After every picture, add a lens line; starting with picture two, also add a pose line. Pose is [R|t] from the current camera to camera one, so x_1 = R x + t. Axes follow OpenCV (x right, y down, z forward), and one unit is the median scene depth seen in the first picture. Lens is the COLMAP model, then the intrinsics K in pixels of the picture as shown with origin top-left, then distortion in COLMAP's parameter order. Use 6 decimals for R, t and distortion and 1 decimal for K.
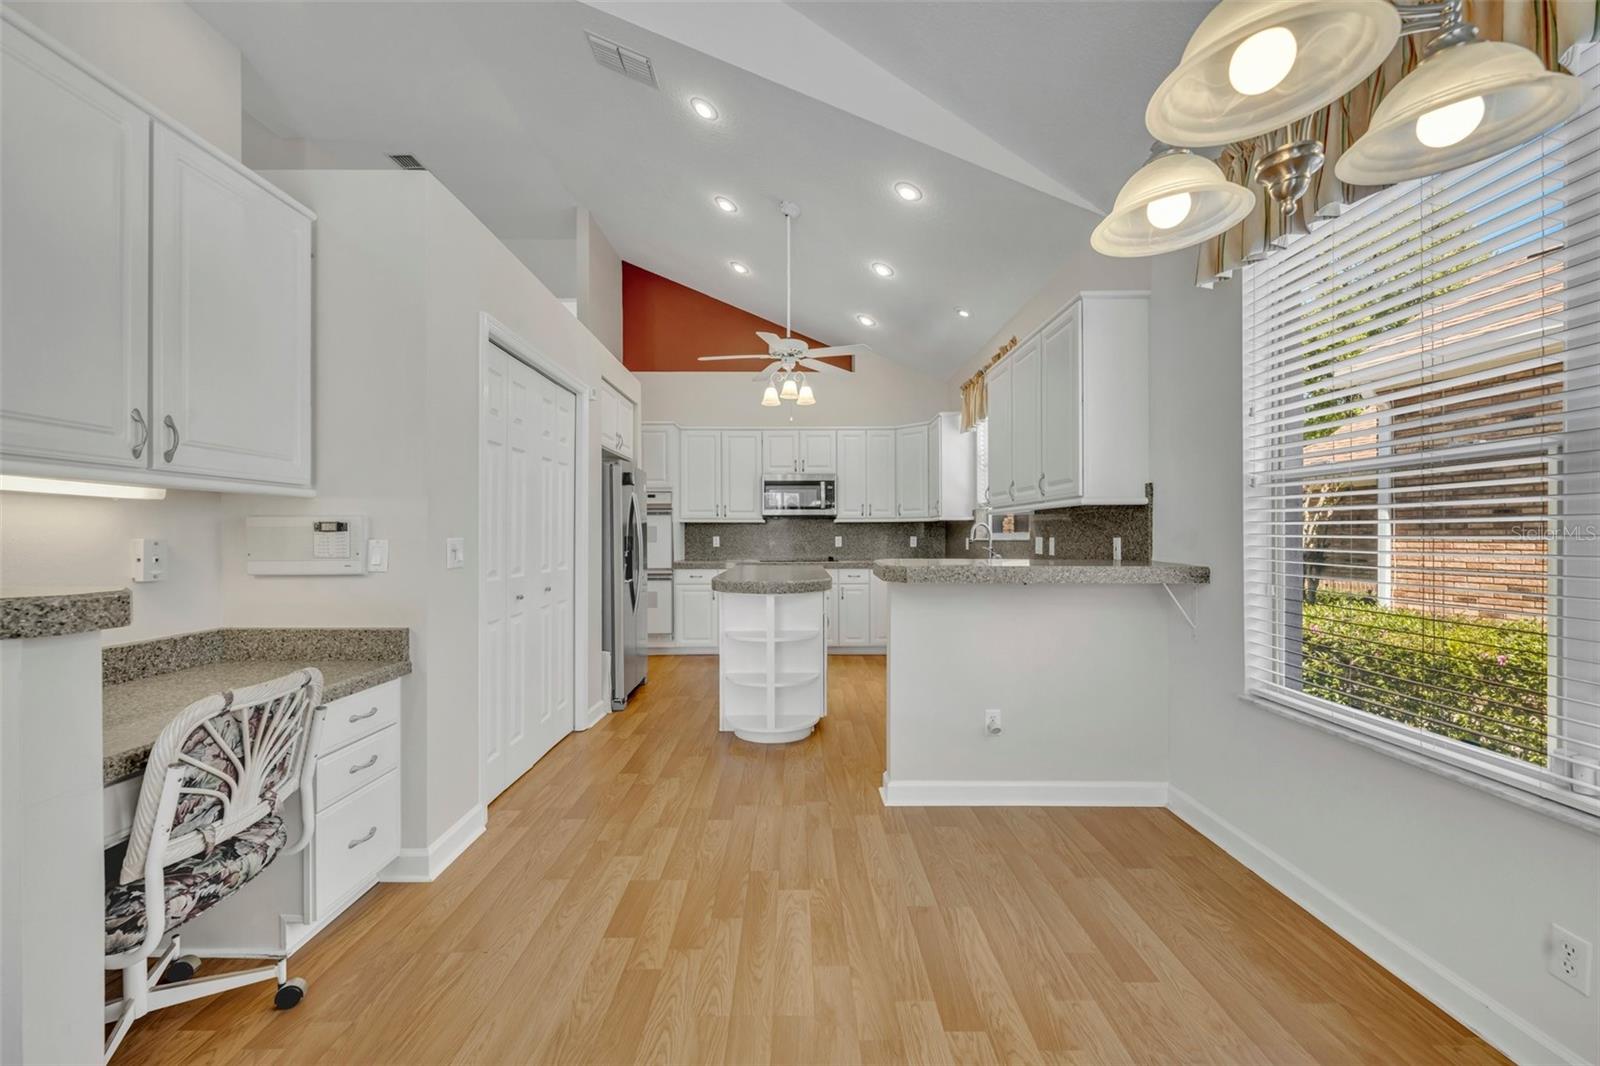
lens RADIAL K [[636.1, 0, 773.9], [0, 636.1, 531.8], [0, 0, 1]] dist [0.001285, 0.000123]
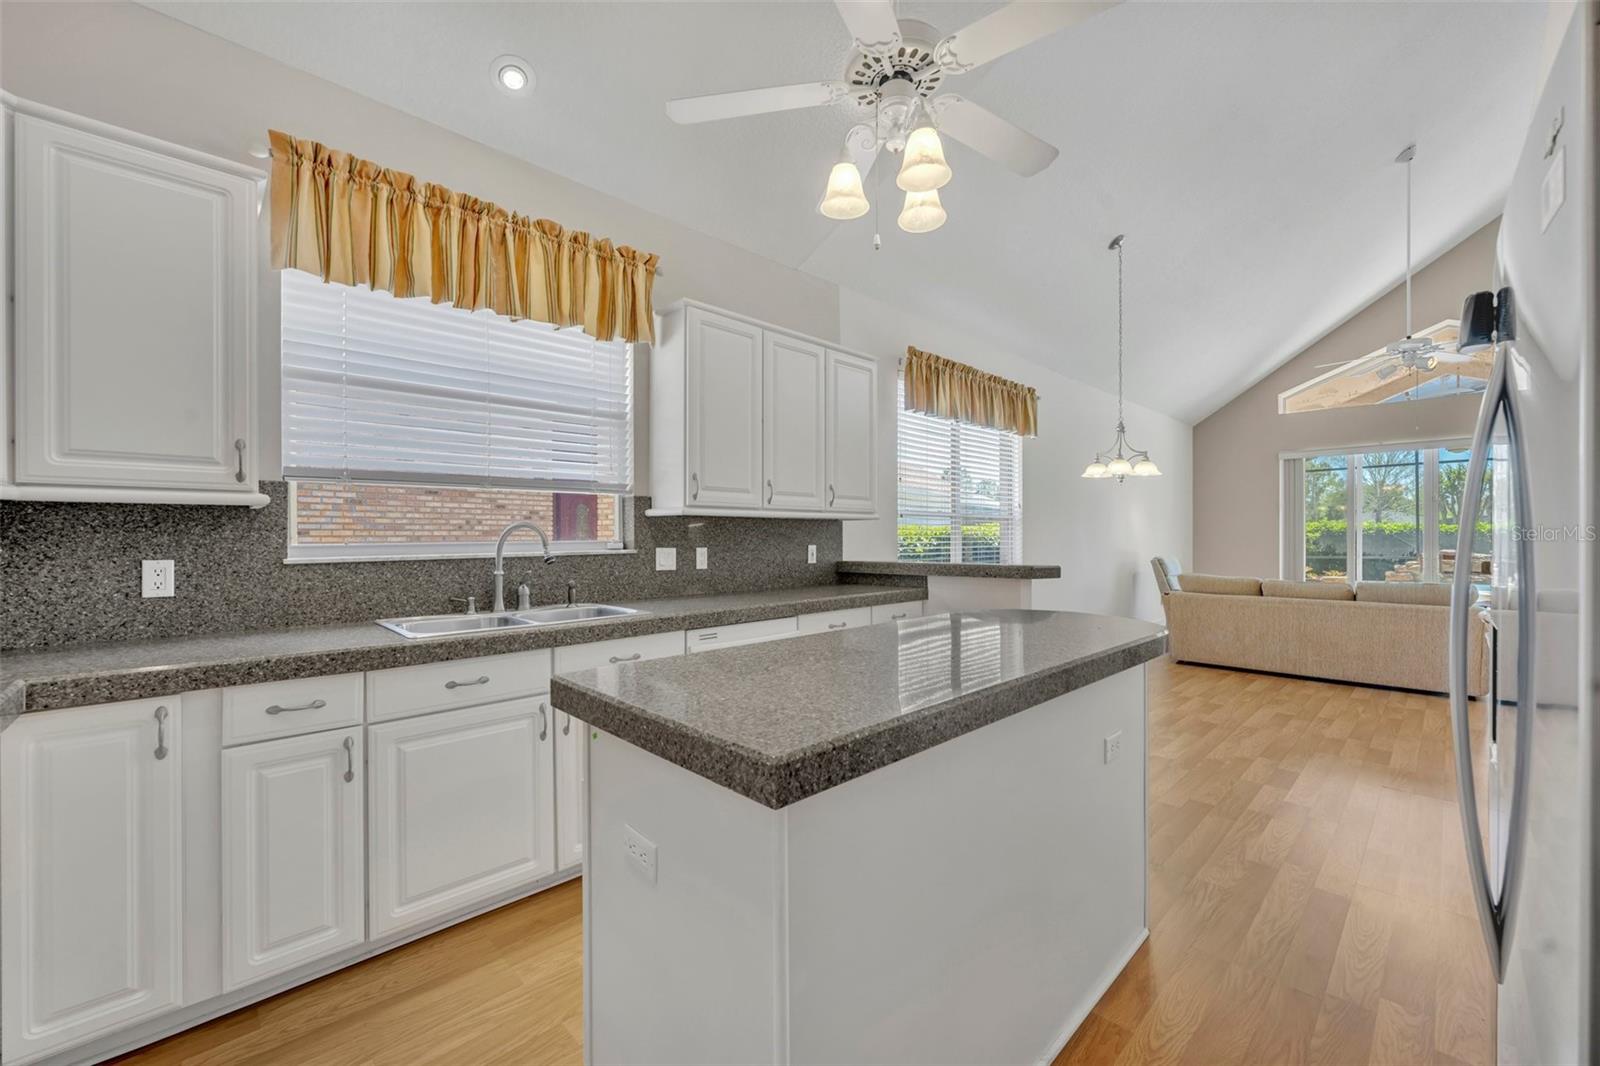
lens RADIAL K [[651.9, 0, 796.6], [0, 651.9, 535.6], [0, 0, 1]] dist [-0.001702, -0.000246]
pose [[-0.725422, 0.007228, 0.688266, -0.146065], [0.003002, 0.999969, -0.007336, 0.000122], [-0.688298, -0.003256, -0.725421, 0.949042]]
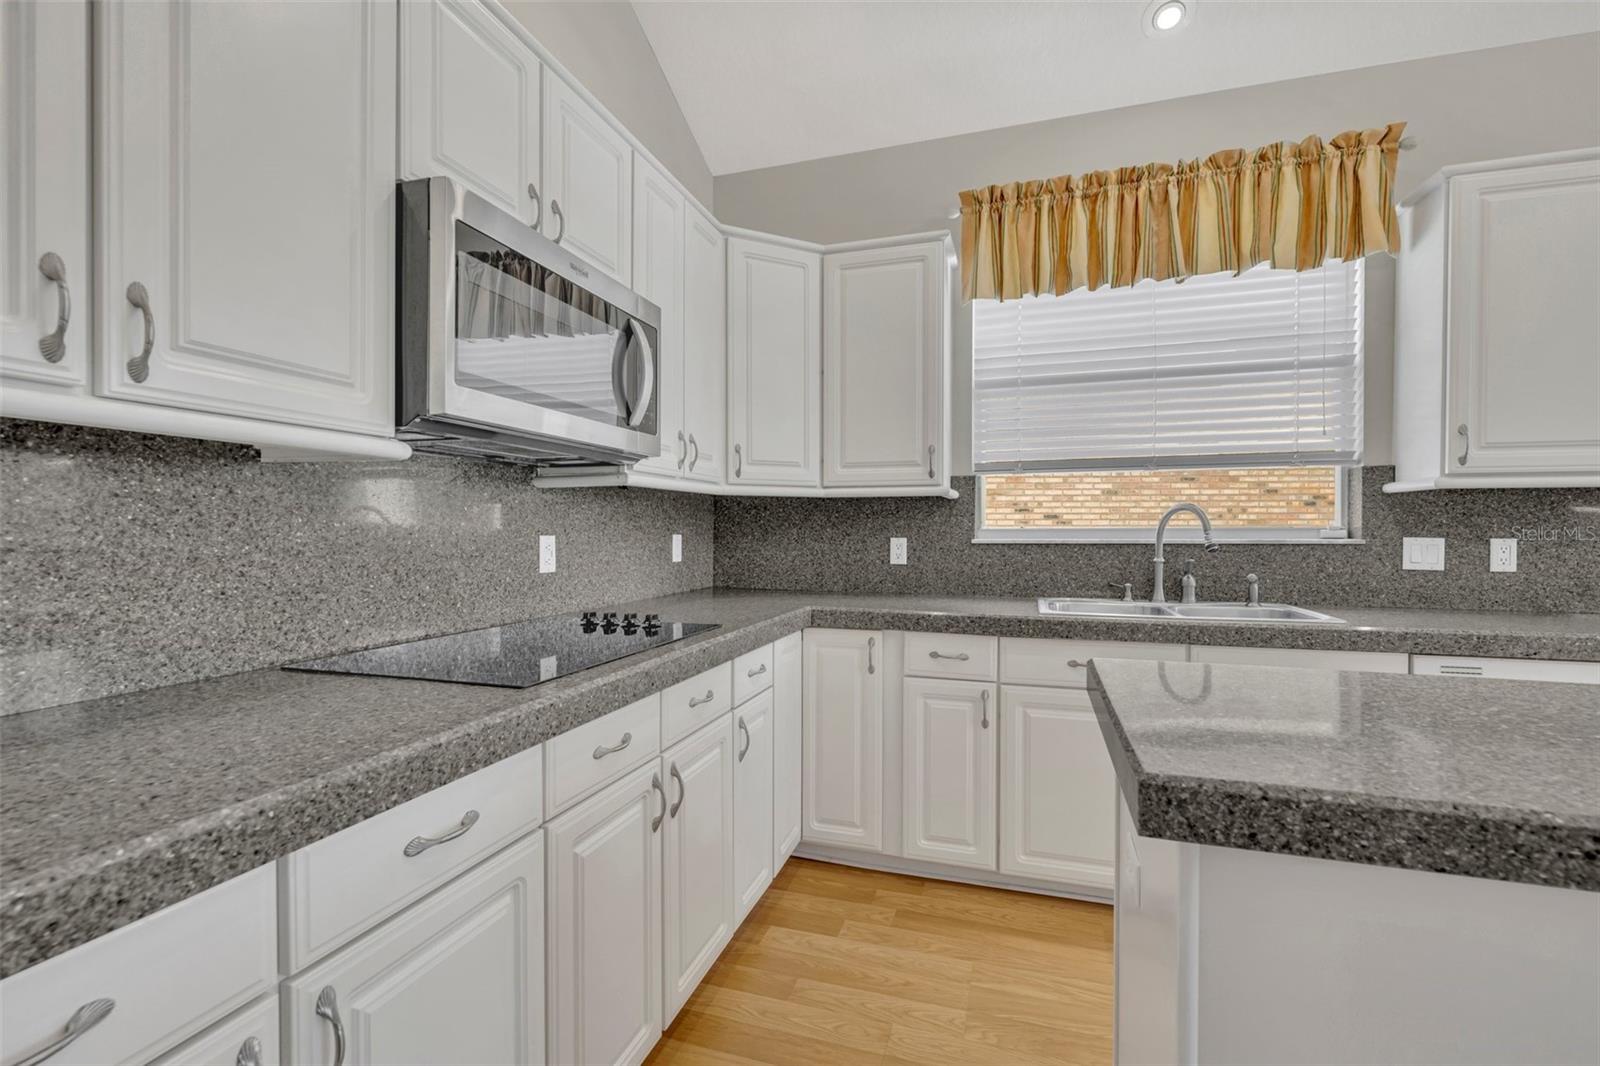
lens RADIAL K [[697.0, 0, 783.2], [0, 697.0, 533.1], [0, 0, 1]] dist [-0.000195, -0.000051]
pose [[0.268644, -0.000887, 0.963239, -0.177708], [-0.007659, 0.999966, 0.003057, 0.004624], [-0.963209, -0.008198, 0.268628, 0.884111]]
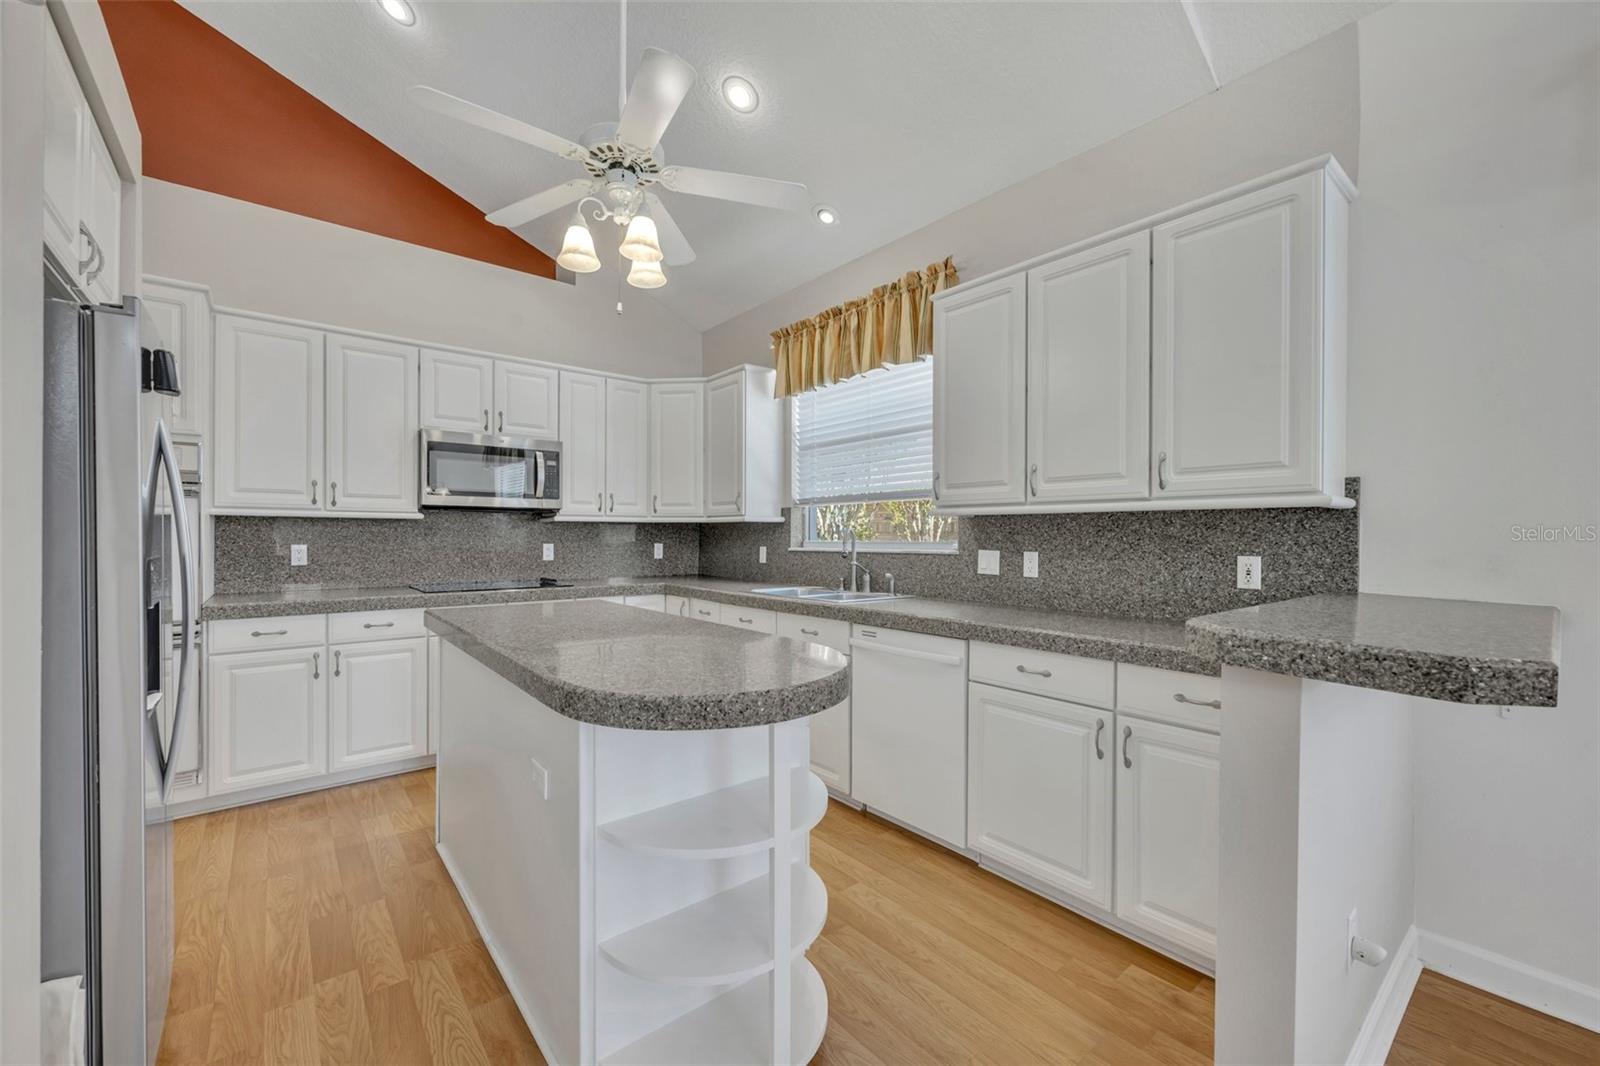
lens RADIAL K [[651.9, 0, 796.6], [0, 651.9, 535.6], [0, 0, 1]] dist [-0.001702, -0.000246]
pose [[0.759600, 0.006100, 0.650362, -0.137793], [-0.009464, 0.999954, 0.001674, -0.004481], [-0.650322, -0.007426, 0.759622, 0.391464]]
